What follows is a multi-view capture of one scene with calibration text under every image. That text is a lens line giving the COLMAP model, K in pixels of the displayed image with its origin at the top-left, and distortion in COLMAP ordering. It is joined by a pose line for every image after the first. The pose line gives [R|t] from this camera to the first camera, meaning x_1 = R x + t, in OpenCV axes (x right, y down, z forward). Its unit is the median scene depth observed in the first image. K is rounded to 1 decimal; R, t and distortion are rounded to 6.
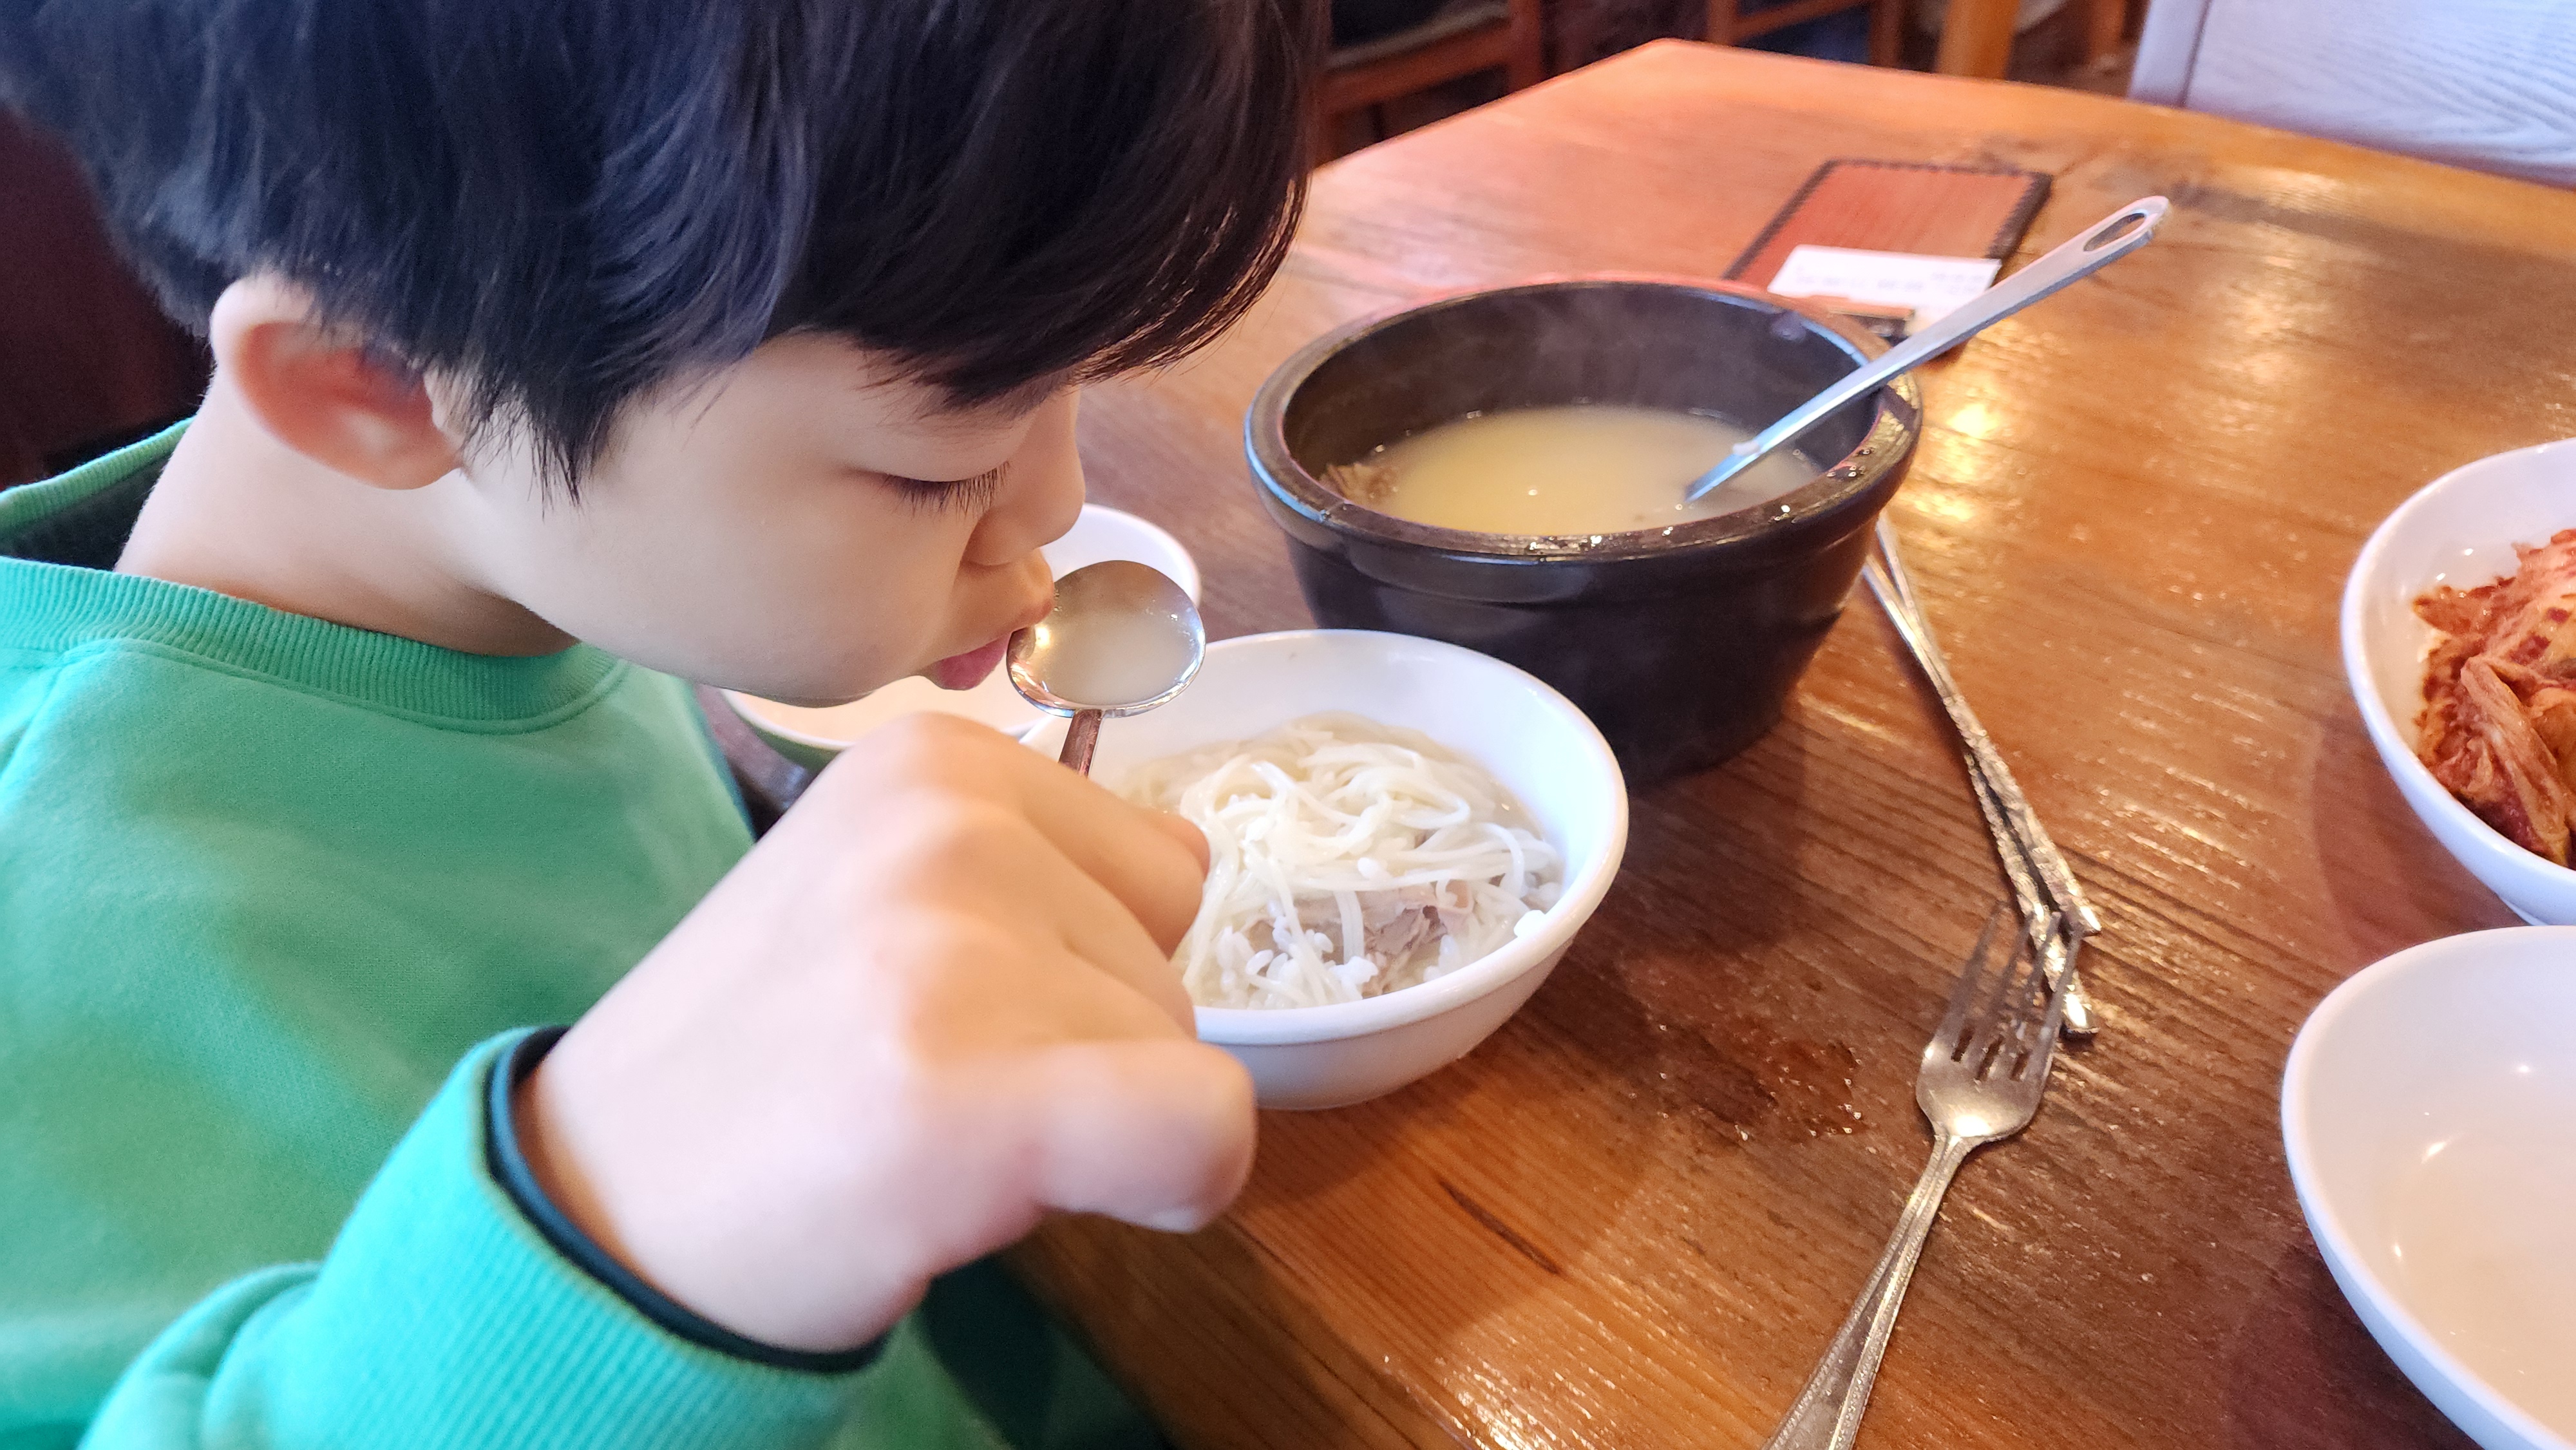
lens RADIAL K [[1694.0, 0, 1299.0], [0, 1694.0, 738.5], [0, 0, 1]] dist [0.039109, -0.043288]
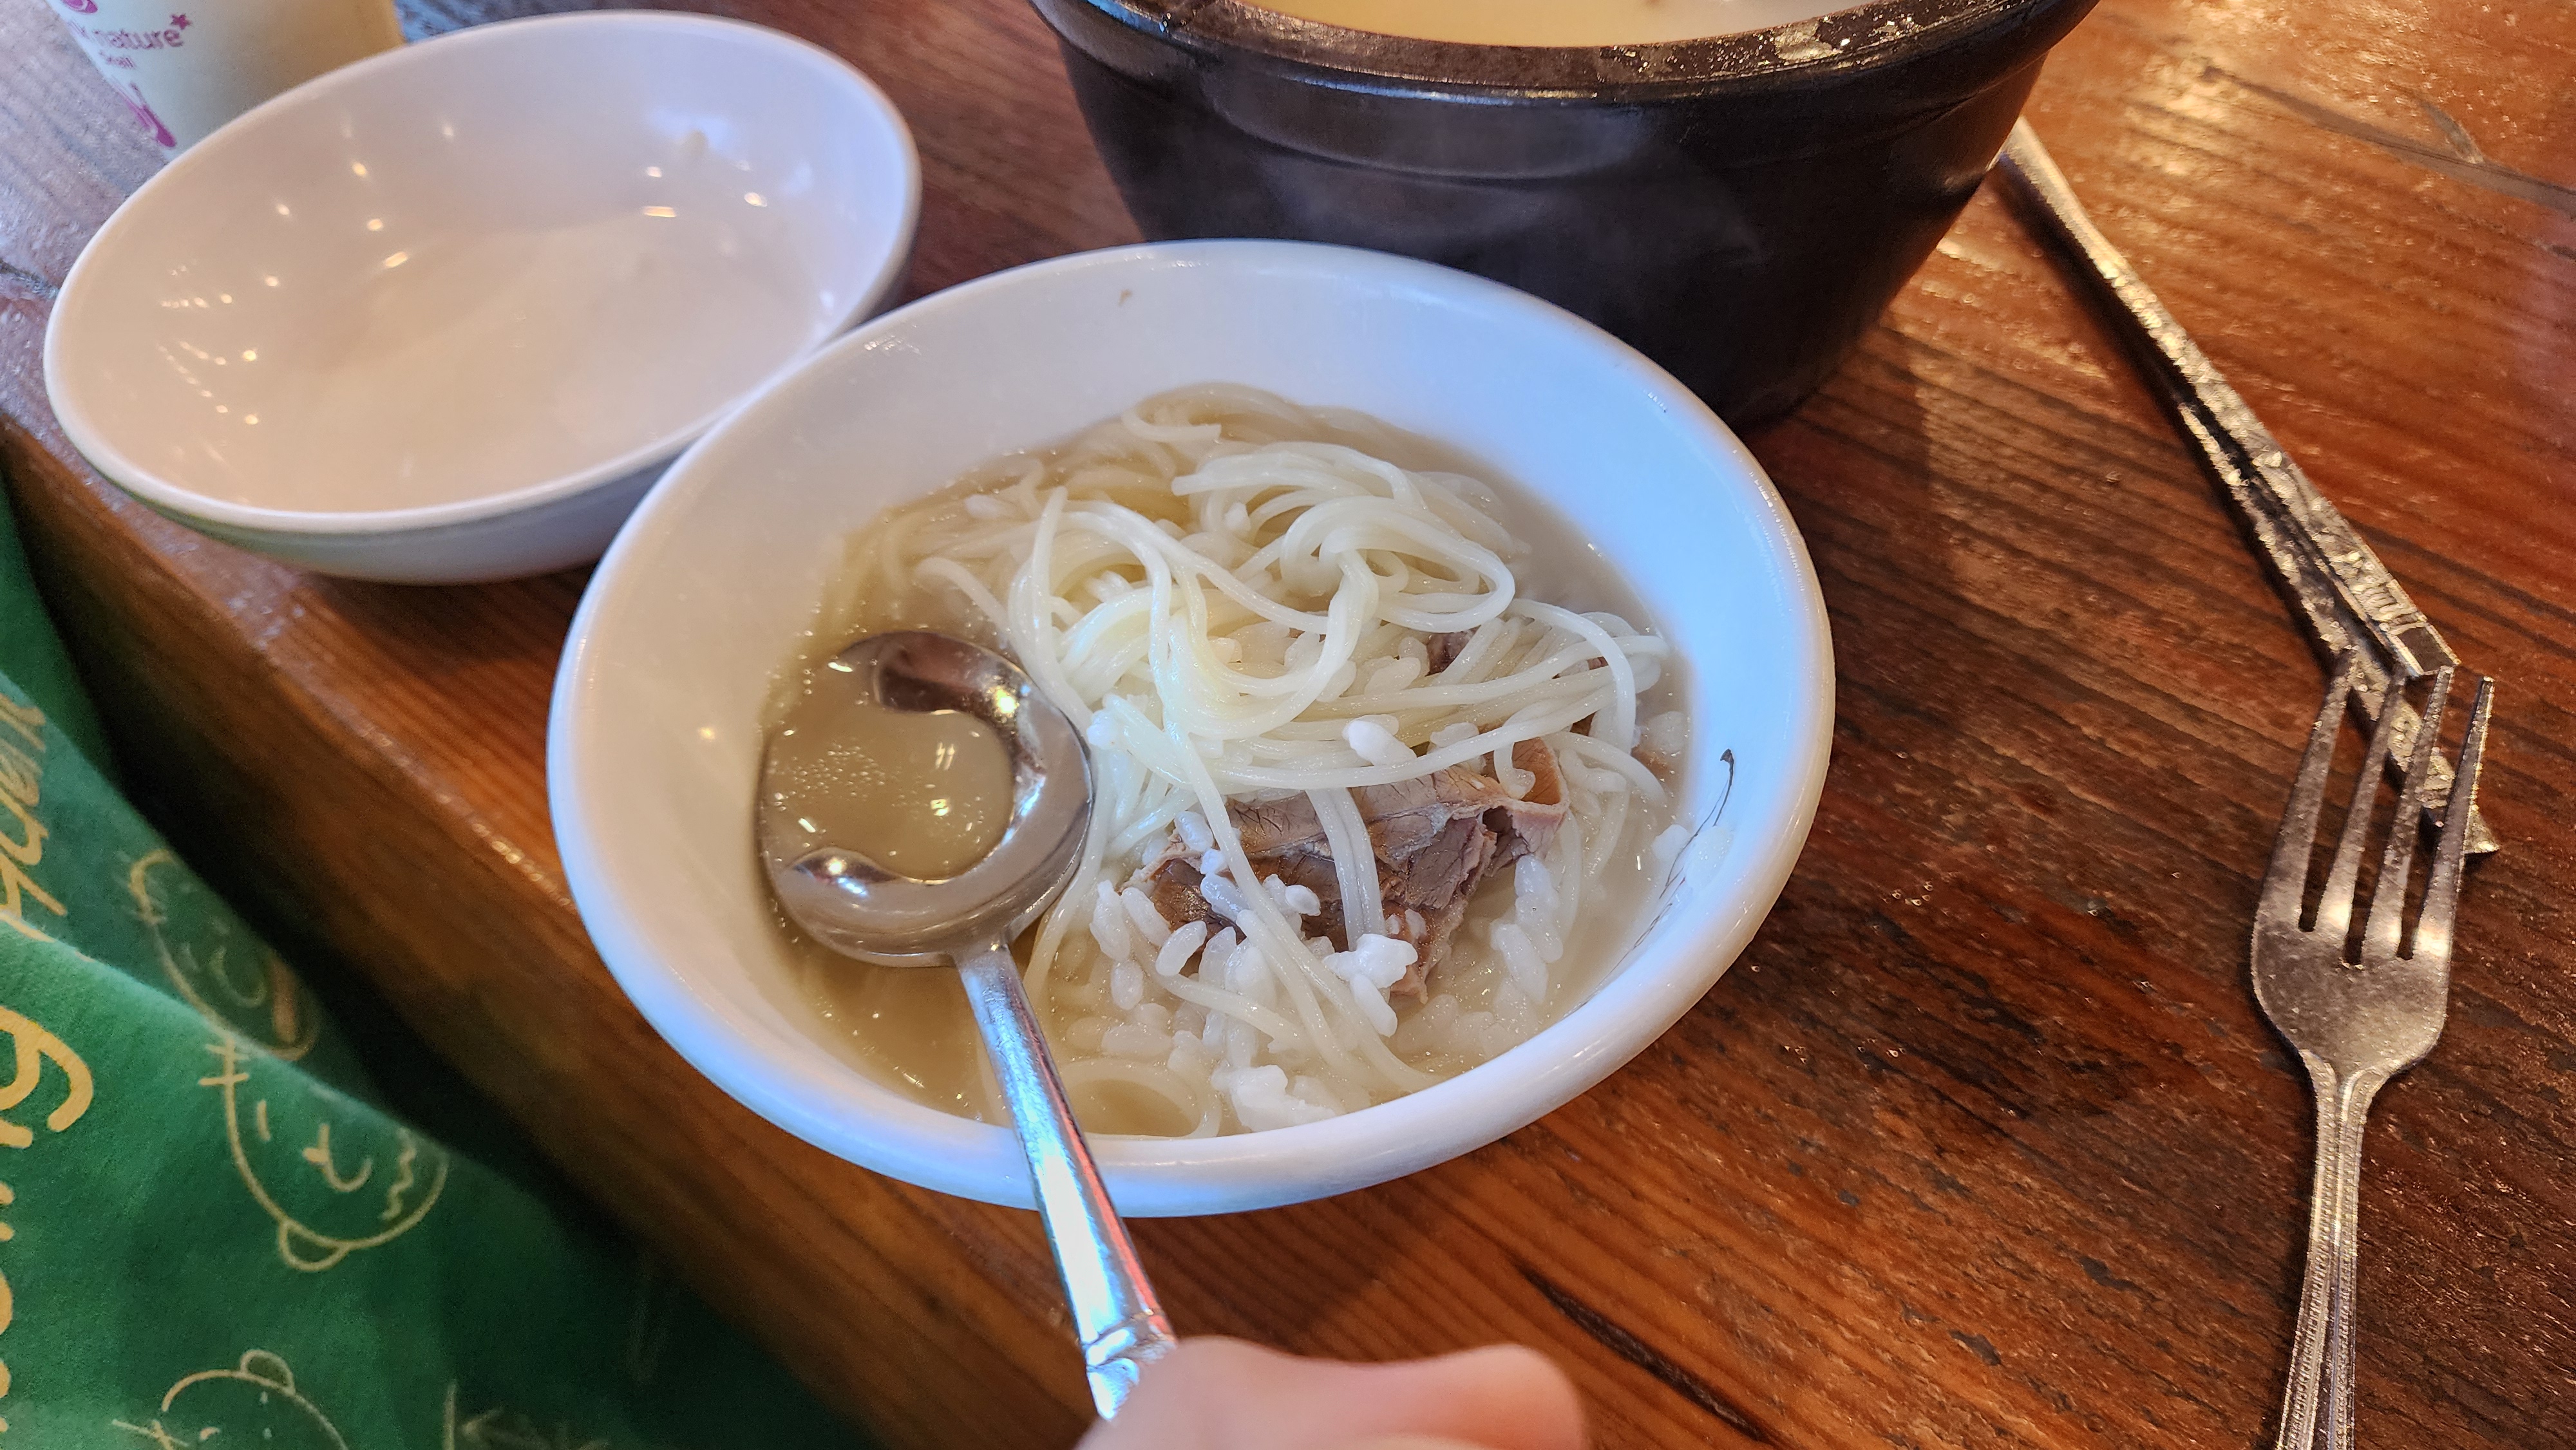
lens RADIAL K [[1914.5, 0, 1281.7], [0, 1914.5, 726.8], [0, 0, 1]] dist [0.000744, 0.004495]
pose [[0.986265, -0.093697, 0.136022, -0.063925], [0.059732, 0.970122, 0.235150, -0.066550], [-0.153991, -0.223795, 0.962394, 0.431610]]
